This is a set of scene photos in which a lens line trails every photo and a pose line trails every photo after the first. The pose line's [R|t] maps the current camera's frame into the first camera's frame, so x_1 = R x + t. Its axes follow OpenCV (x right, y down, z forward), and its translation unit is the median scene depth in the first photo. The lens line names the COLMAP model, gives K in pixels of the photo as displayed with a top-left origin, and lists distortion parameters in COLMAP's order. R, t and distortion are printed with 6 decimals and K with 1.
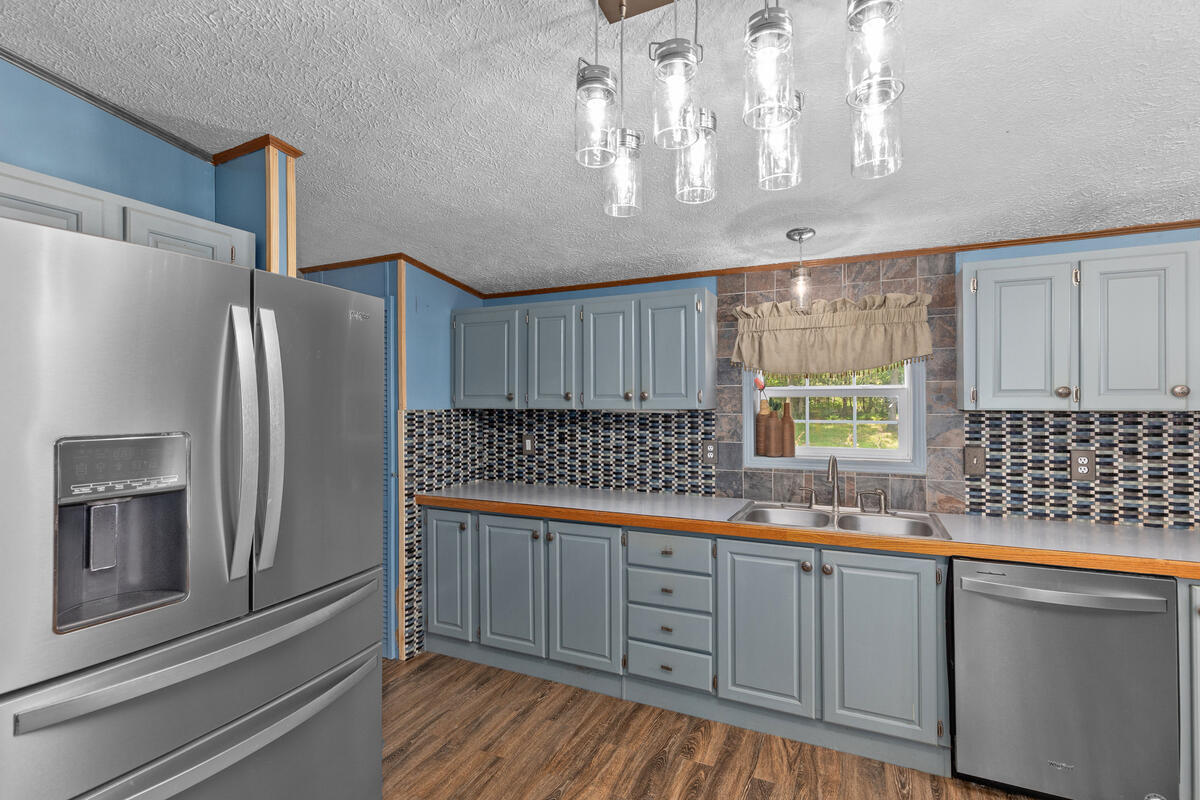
lens RADIAL K [[552.5, 0, 600.0], [0, 552.5, 400.0], [0, 0, 1]] dist [-0.001747, -0.000167]
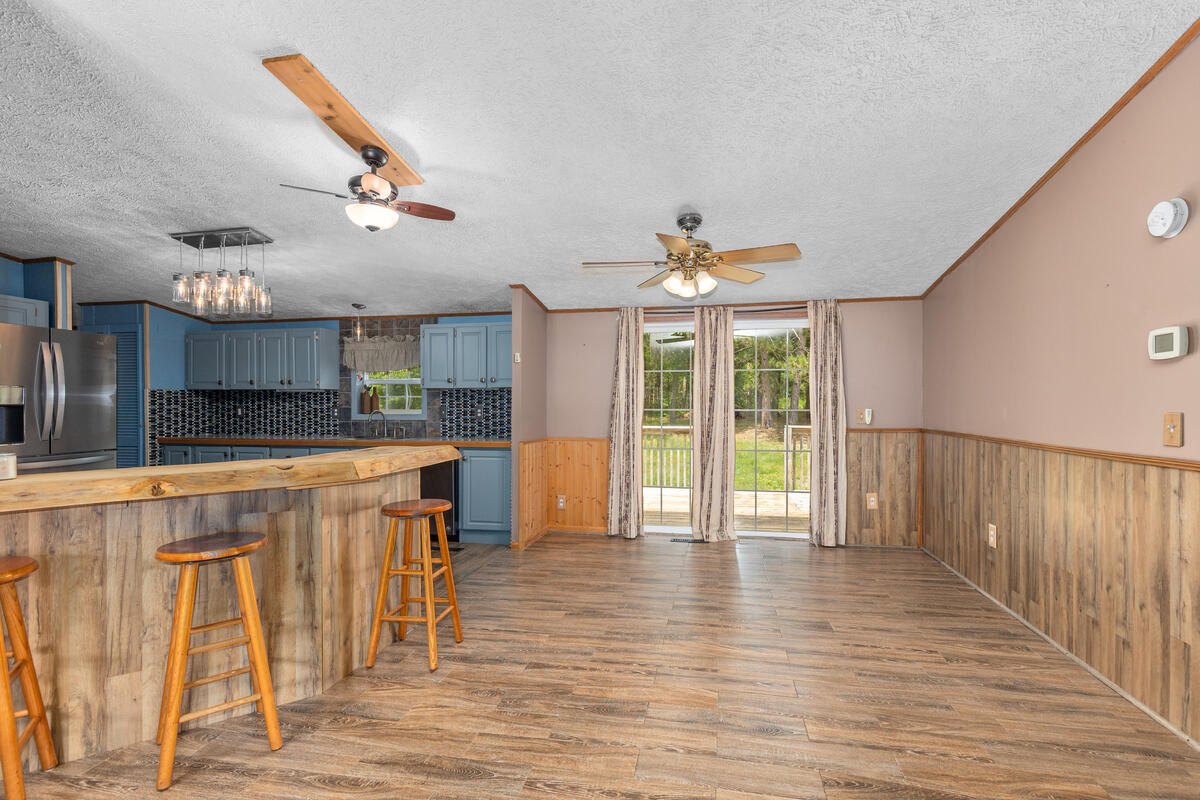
lens RADIAL K [[538.7, 0, 600.4], [0, 538.7, 408.3], [0, 0, 1]] dist [-0.011695, 0.000486]
pose [[0.966443, 0.000900, 0.256879, 0.580855], [-0.004223, 0.999914, 0.012386, 0.050834], [-0.256846, -0.013056, 0.966364, -0.983257]]
